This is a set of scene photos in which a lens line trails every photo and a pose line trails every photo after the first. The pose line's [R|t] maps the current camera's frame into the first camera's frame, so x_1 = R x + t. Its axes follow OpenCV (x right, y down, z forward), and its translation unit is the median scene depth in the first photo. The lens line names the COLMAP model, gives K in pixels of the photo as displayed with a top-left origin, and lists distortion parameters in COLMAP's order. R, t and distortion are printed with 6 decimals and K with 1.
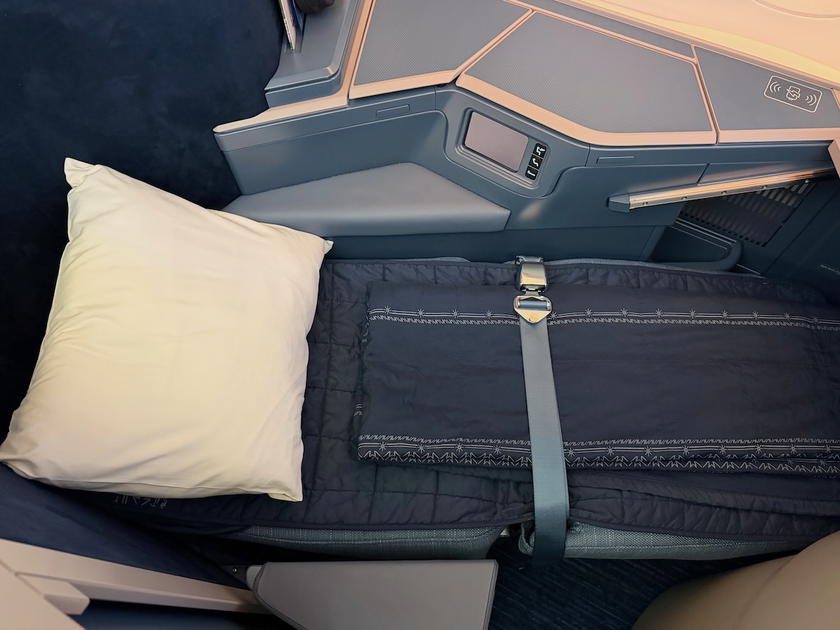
lens RADIAL K [[589.7, 0, 419.7], [0, 589.7, 316.0], [0, 0, 1]] dist [0.010026, -0.002284]
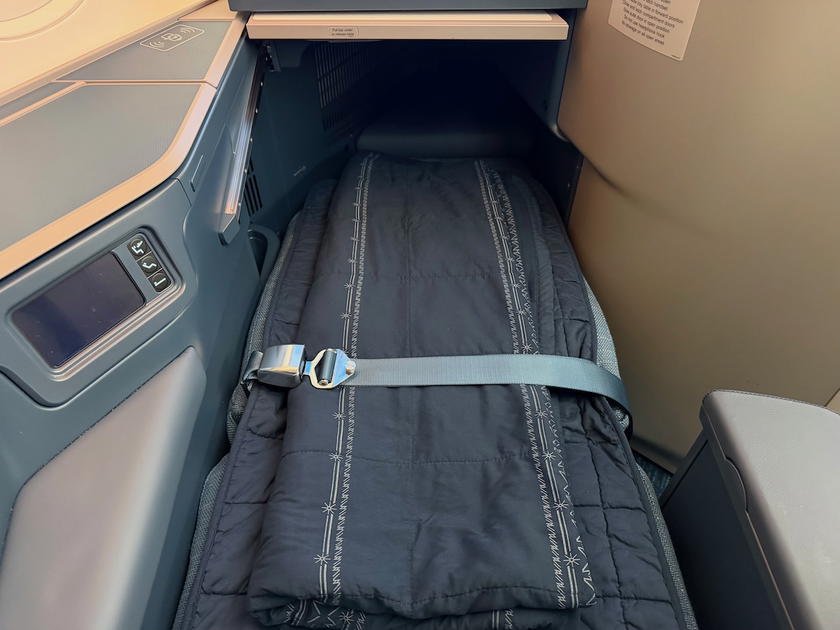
lens RADIAL K [[589.7, 0, 418.7], [0, 589.7, 313.9], [0, 0, 1]] dist [0.010026, -0.002284]
pose [[-0.012917, -0.692350, 0.721446, -0.288750], [0.885926, 0.326628, 0.329317, -0.181956], [-0.463648, 0.643401, 0.609152, 0.470699]]
